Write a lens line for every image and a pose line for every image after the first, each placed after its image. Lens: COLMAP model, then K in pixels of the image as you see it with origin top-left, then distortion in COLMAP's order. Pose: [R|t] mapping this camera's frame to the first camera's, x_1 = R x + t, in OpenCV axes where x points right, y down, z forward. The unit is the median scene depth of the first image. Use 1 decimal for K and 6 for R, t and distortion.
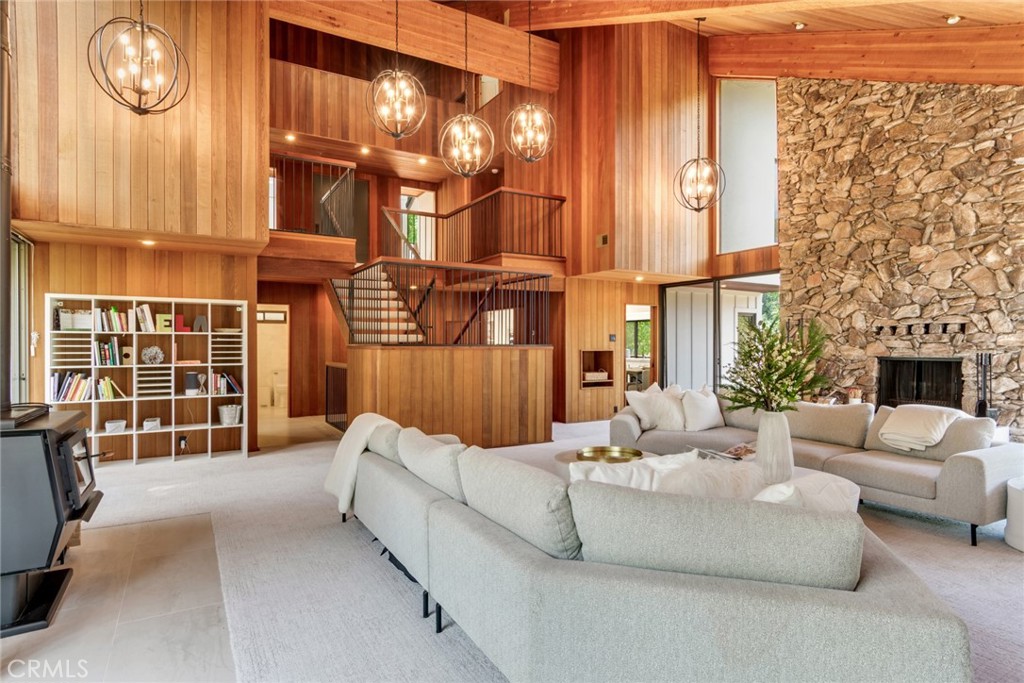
lens RADIAL K [[558.7, 0, 512.0], [0, 558.7, 341.5], [0, 0, 1]] dist [-0.000154, -0.000002]
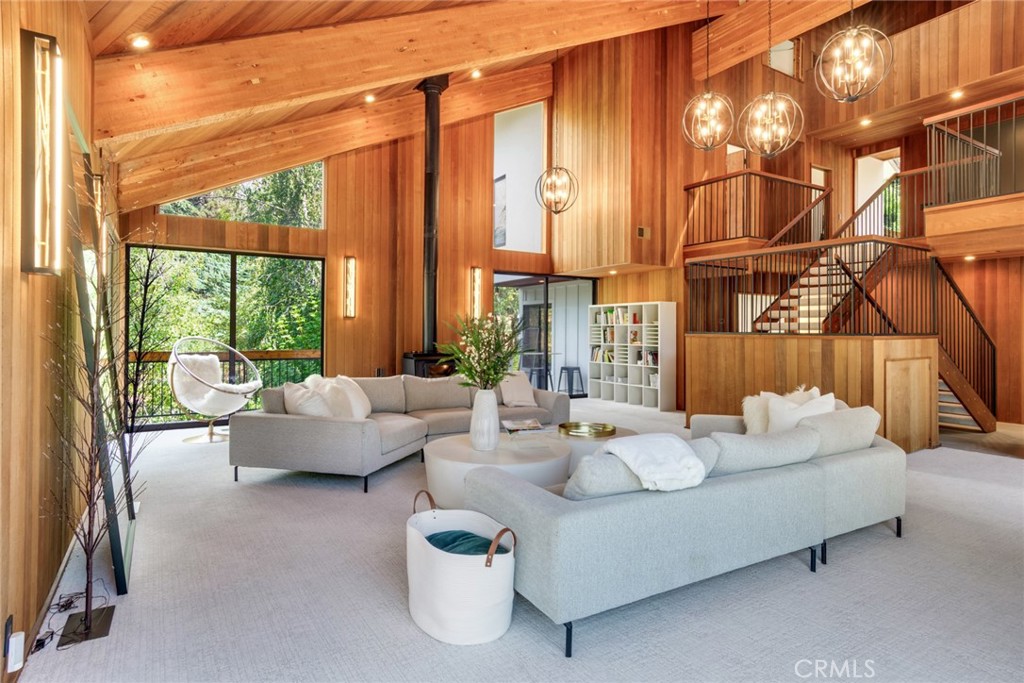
lens RADIAL K [[581.0, 0, 511.3], [0, 581.0, 327.3], [0, 0, 1]] dist [-0.000274, -0.000026]
pose [[0.018534, -0.004399, -0.999819, 0.983859], [0.001717, 0.999989, -0.004368, -0.000865], [0.999827, -0.001636, 0.018541, 0.576027]]
